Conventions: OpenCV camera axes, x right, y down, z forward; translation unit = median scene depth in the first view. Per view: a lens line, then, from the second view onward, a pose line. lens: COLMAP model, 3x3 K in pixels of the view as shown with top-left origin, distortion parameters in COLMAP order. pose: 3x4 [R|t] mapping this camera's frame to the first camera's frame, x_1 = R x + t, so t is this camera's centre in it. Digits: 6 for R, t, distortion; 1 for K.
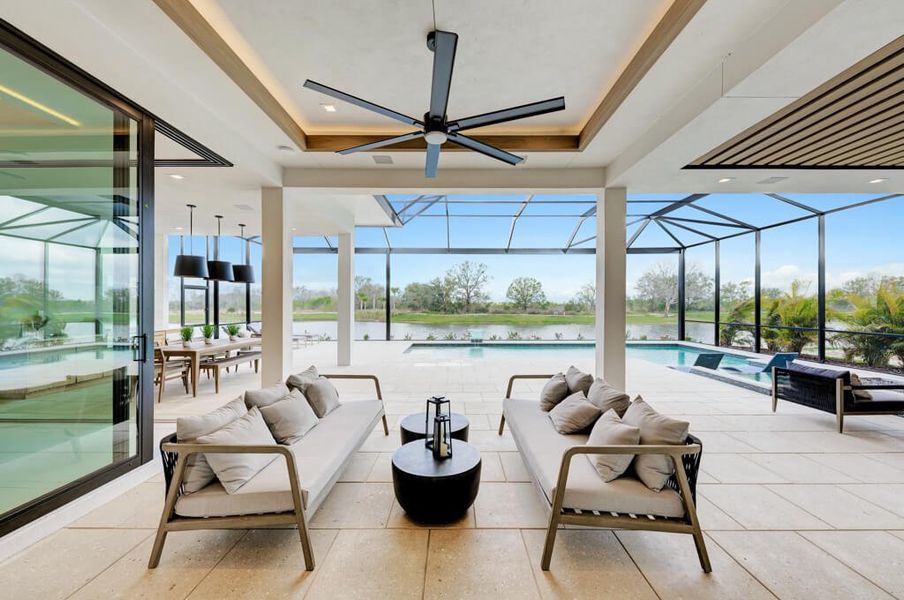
lens RADIAL K [[339.8, 0, 452.2], [0, 339.8, 304.8], [0, 0, 1]] dist [0.001785, 0.000153]
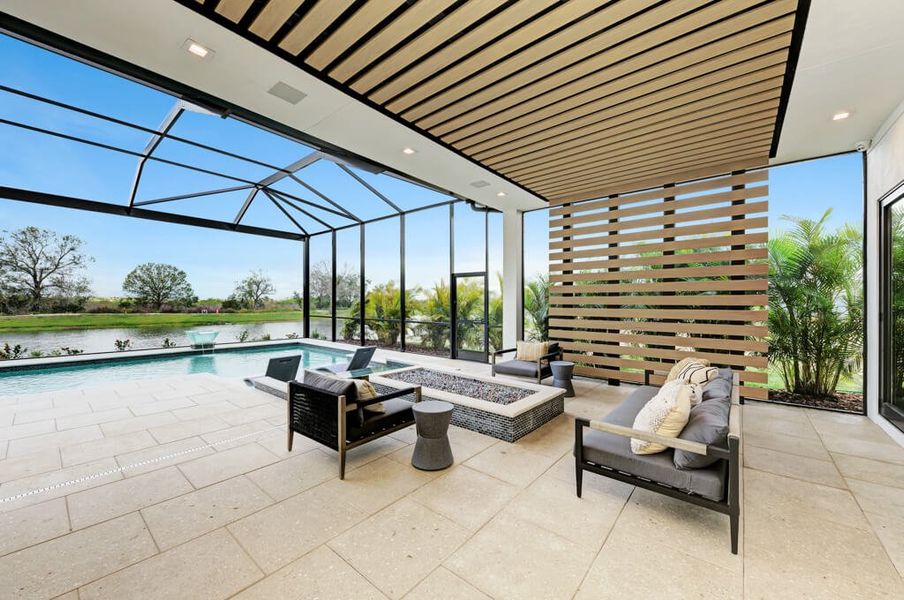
lens RADIAL K [[345.3, 0, 452.8], [0, 345.3, 306.7], [0, 0, 1]] dist [-0.001709, -0.000085]
pose [[0.632080, -0.003836, 0.774893, 0.210871], [-0.006168, 0.999931, 0.009981, 0.009883], [-0.774878, -0.011088, 0.632013, 0.115033]]
